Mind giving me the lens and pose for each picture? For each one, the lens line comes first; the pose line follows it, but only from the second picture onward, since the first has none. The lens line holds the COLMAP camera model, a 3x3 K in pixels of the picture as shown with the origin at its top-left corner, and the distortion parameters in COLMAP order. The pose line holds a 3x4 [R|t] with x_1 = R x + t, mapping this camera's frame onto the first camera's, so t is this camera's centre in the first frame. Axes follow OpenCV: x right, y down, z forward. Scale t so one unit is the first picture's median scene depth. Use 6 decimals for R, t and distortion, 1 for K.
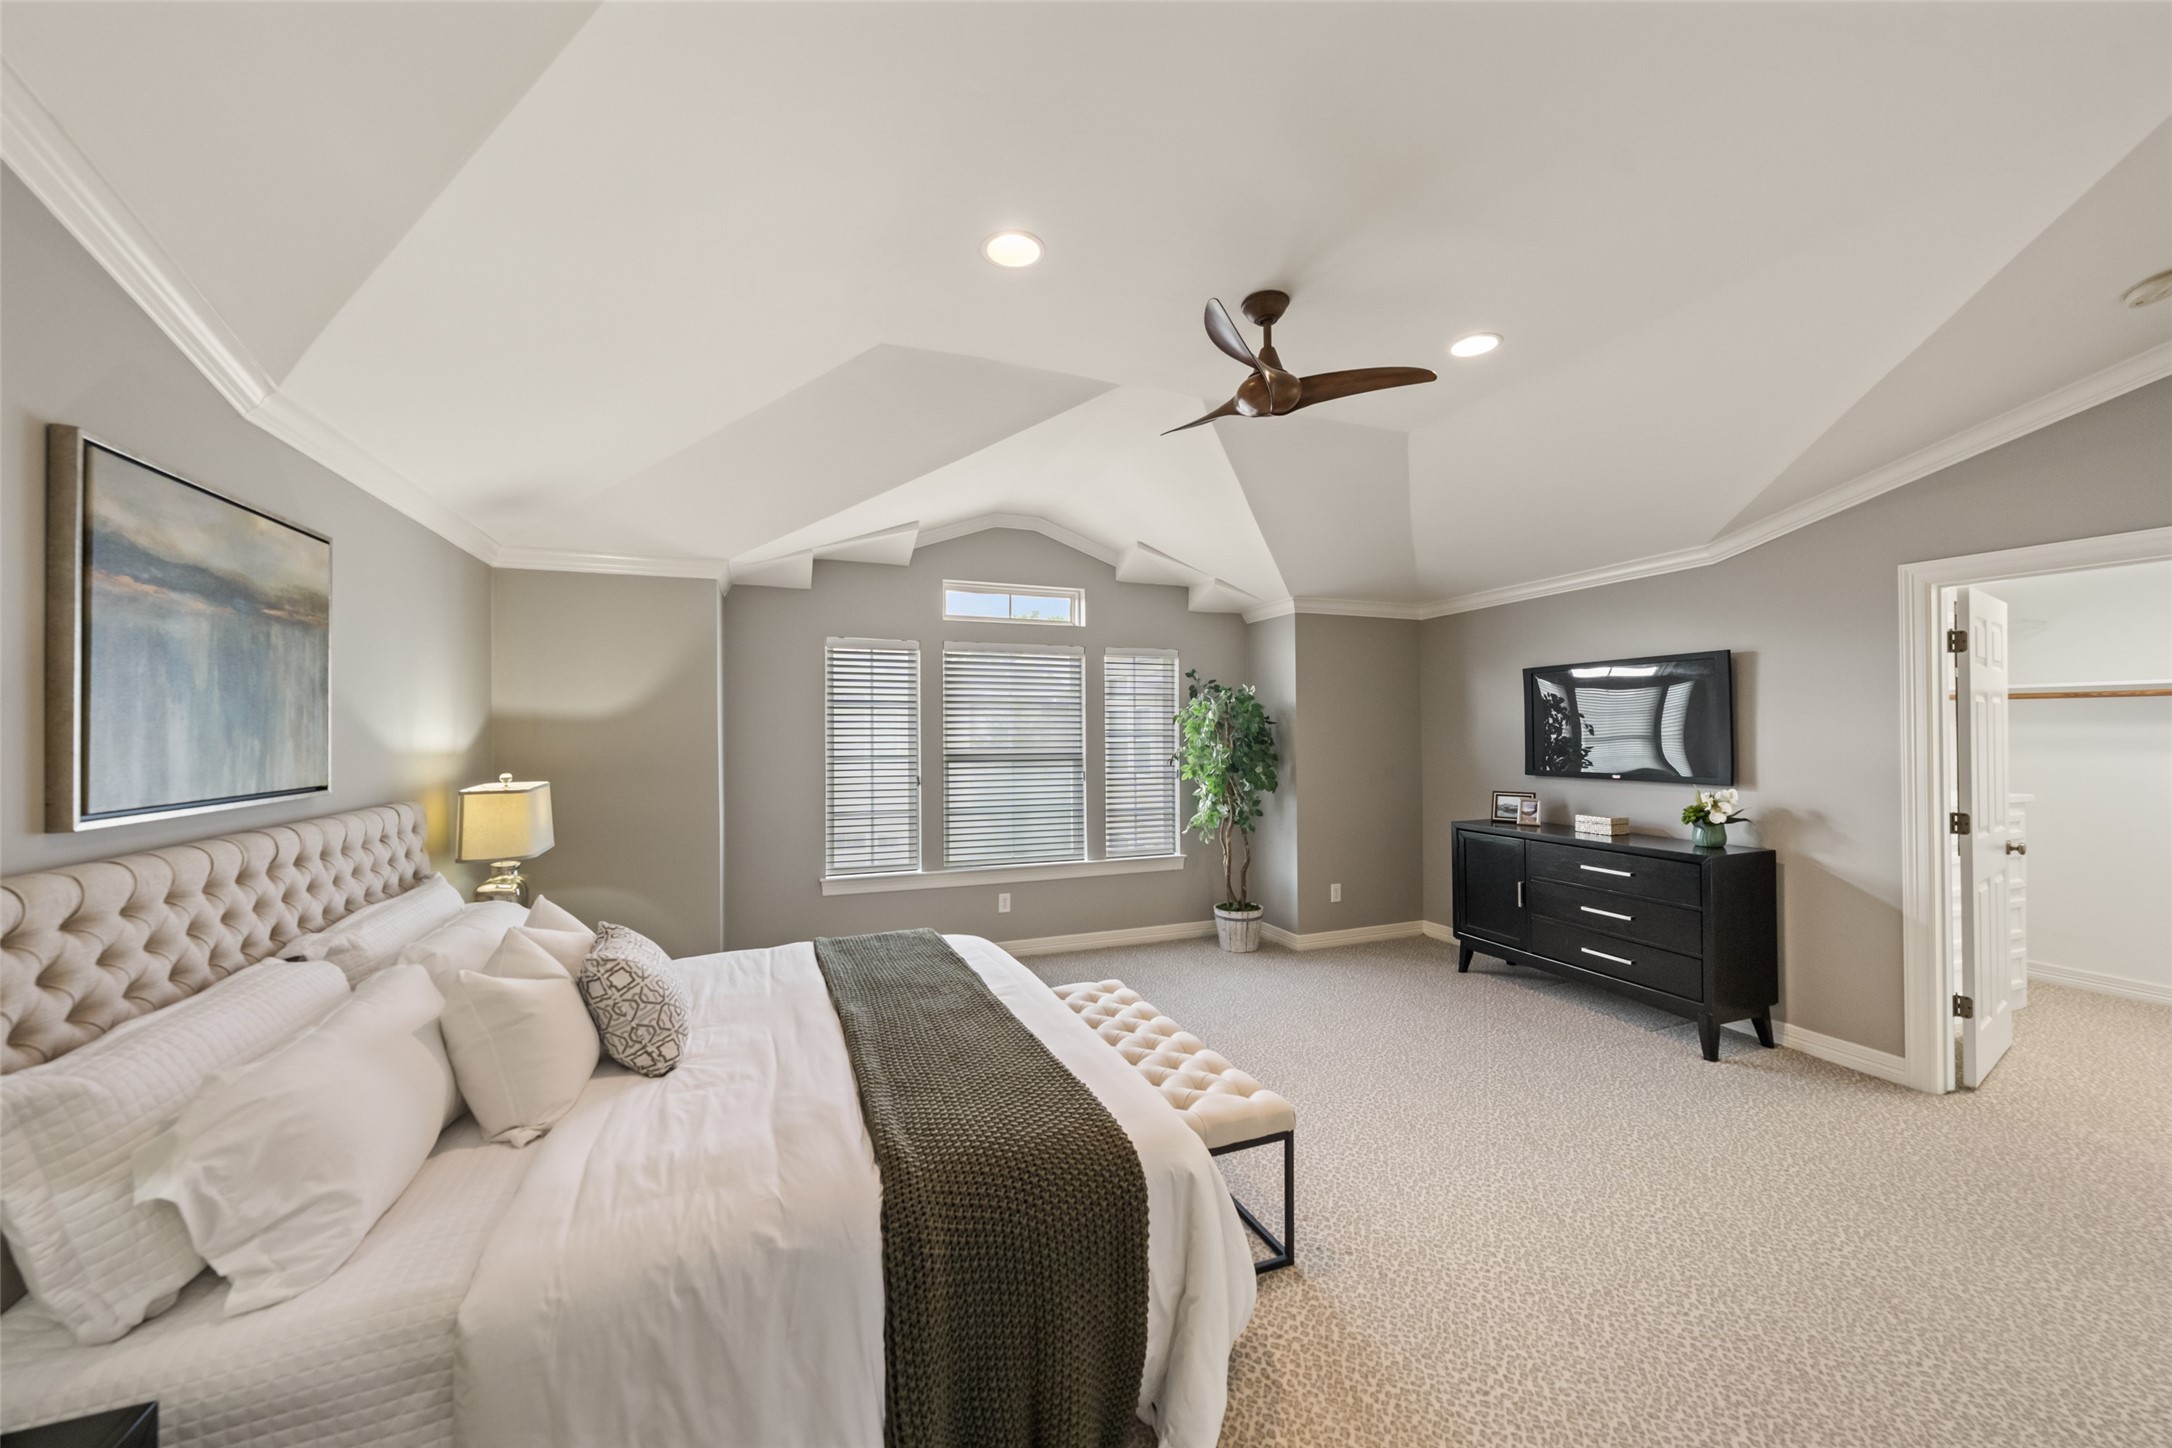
lens RADIAL K [[813.3, 0, 1082.8], [0, 813.3, 729.2], [0, 0, 1]] dist [-0.002017, -0.000624]
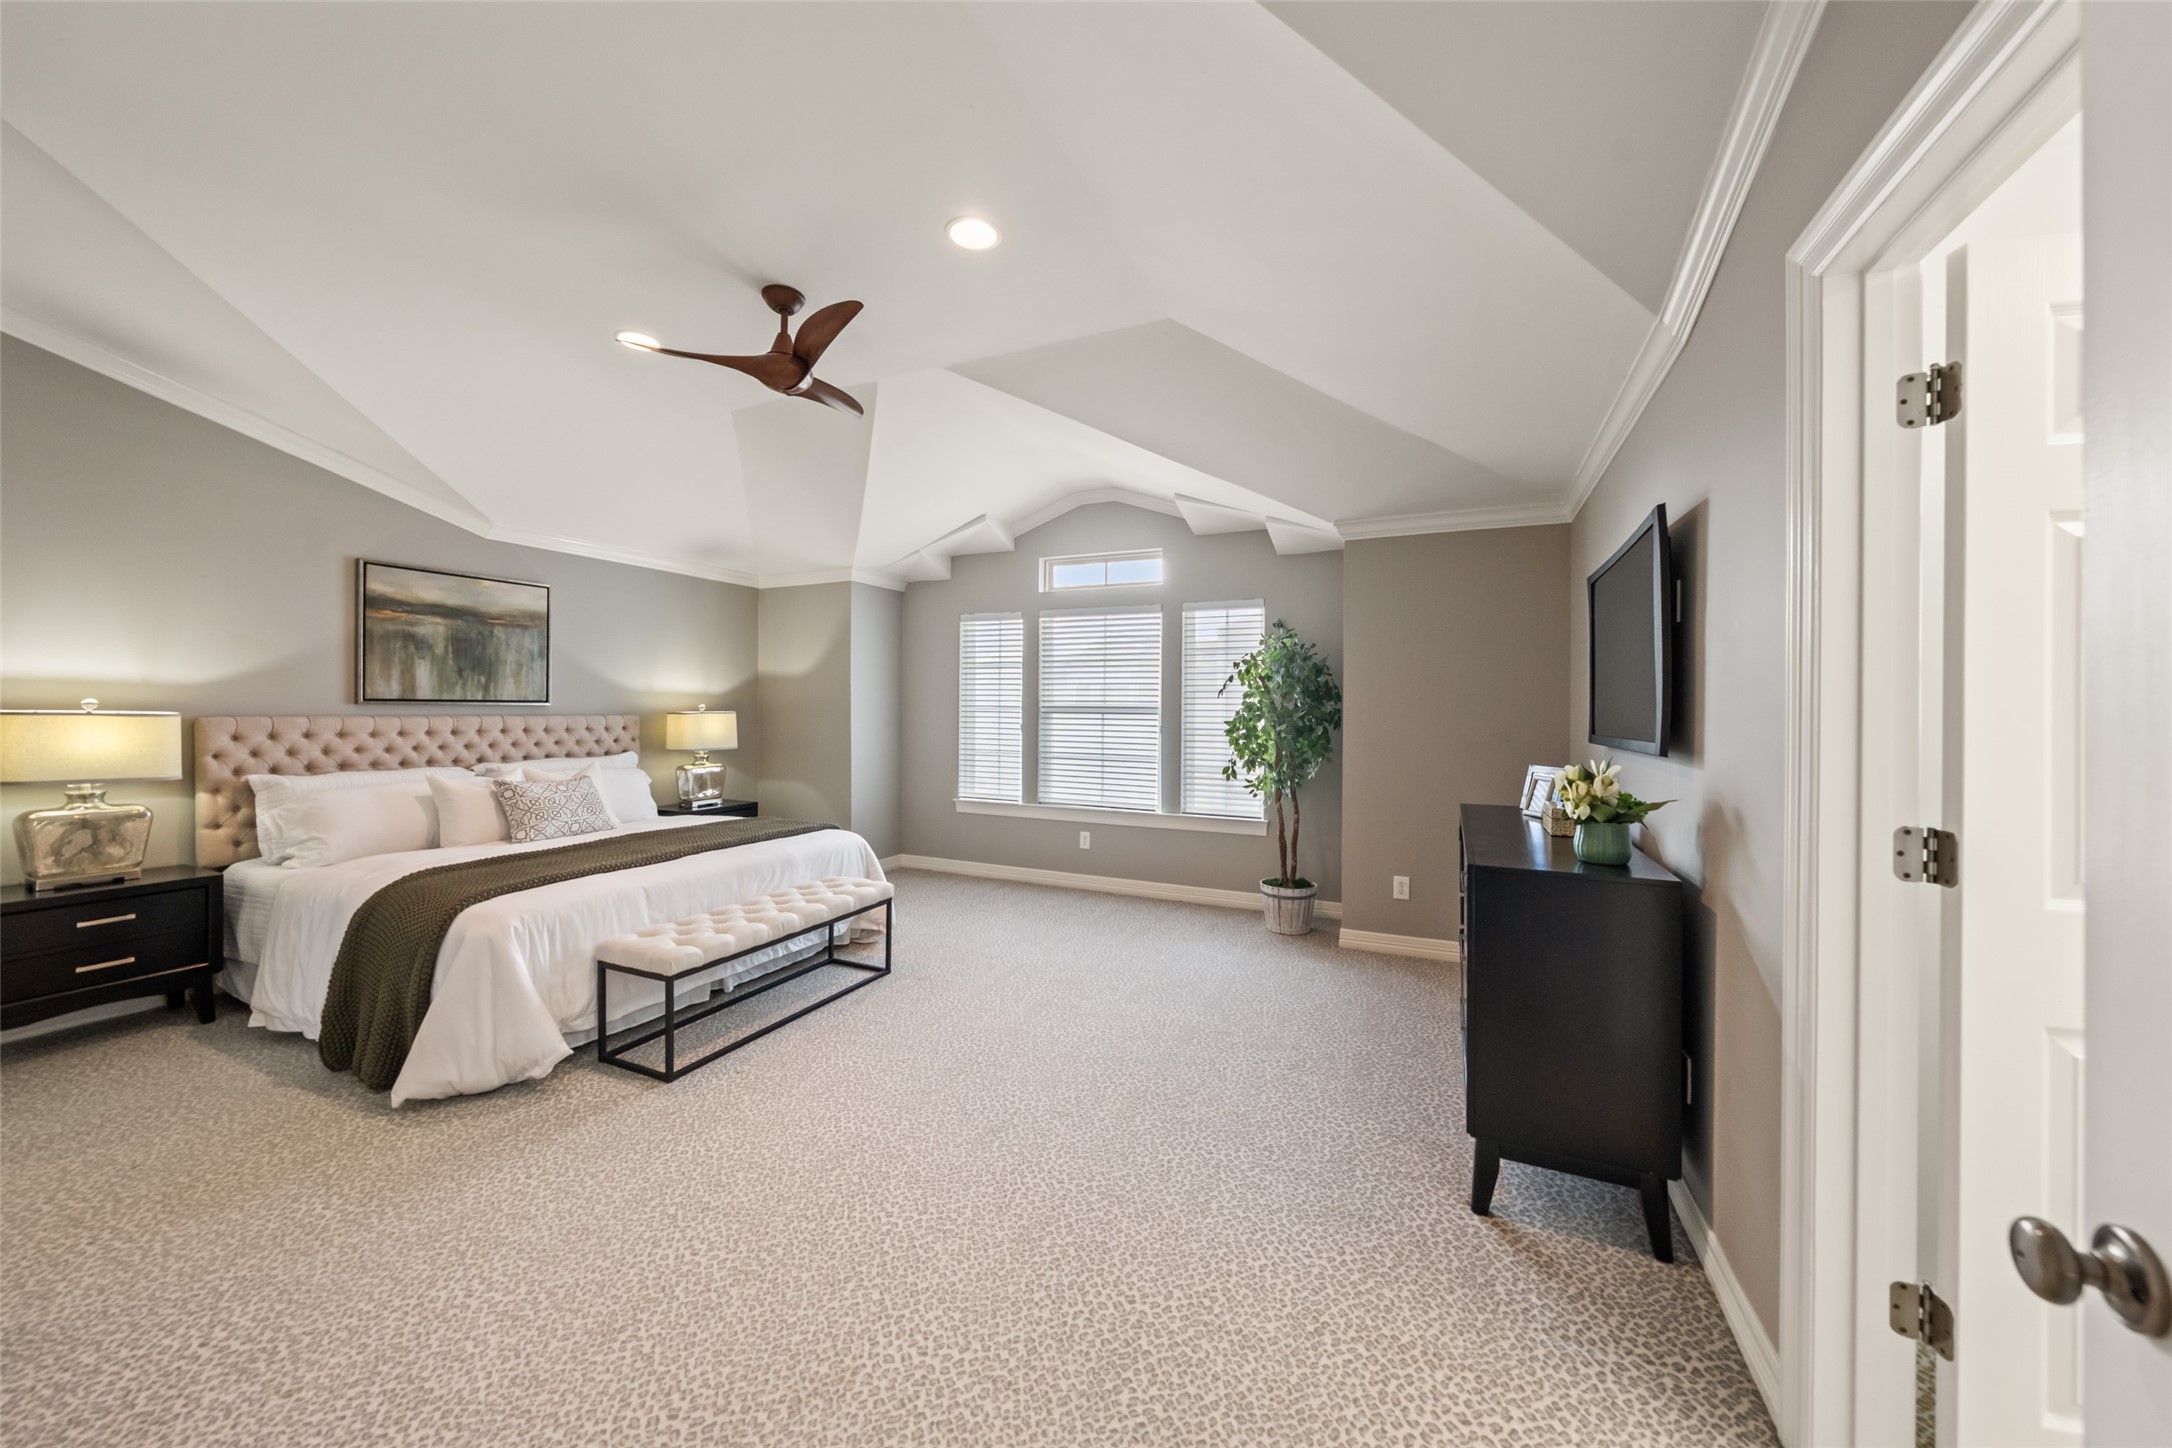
lens RADIAL K [[757.8, 0, 1083.5], [0, 757.8, 714.7], [0, 0, 1]] dist [-0.003052, 0.000458]
pose [[0.692126, 0.015957, -0.721600, 0.667668], [-0.011322, 0.999873, 0.011252, 0.030256], [0.721688, 0.000382, 0.692219, 0.283910]]
